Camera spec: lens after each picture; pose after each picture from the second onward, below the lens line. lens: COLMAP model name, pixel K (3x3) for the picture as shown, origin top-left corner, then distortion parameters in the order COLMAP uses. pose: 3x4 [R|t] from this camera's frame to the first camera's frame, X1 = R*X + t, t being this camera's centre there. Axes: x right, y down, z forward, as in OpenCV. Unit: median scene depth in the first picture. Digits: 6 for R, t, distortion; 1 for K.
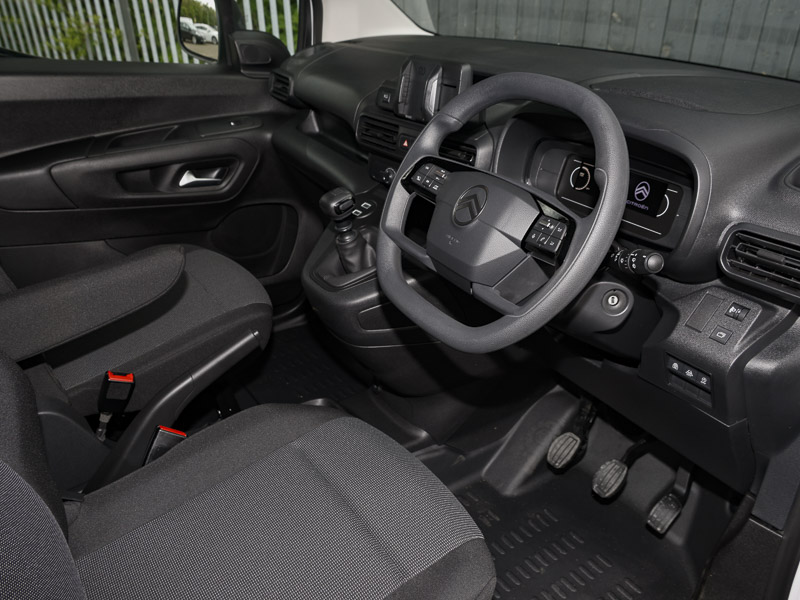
lens RADIAL K [[563.8, 0, 400.0], [0, 563.8, 300.0], [0, 0, 1]] dist [-0.000335, -0.000032]
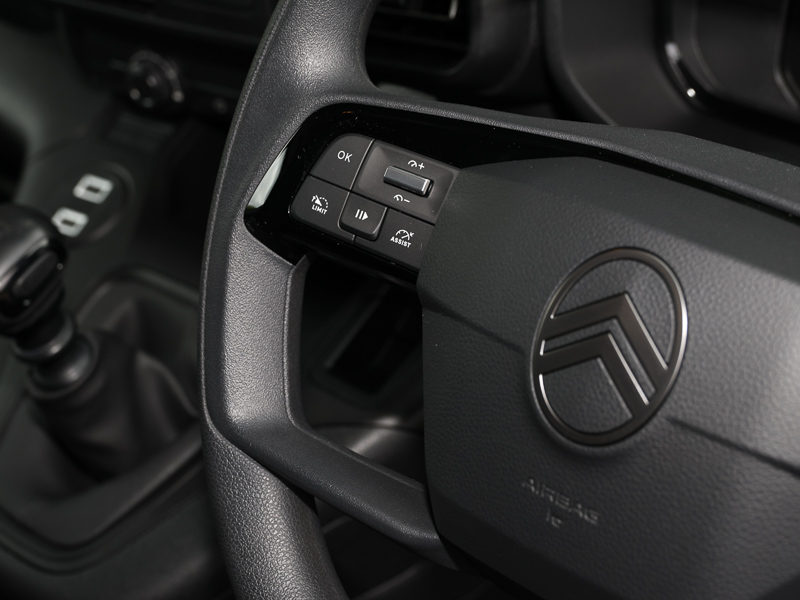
lens RADIAL K [[1229.6, 0, 400.0], [0, 1229.6, 300.0], [0, 0, 1]] dist [-0.006815, -0.000169]
pose [[0.959649, -0.239124, 0.147961, -0.021354], [0.218455, 0.965288, 0.143169, -0.242815], [-0.177060, -0.105069, 0.978576, 0.472506]]
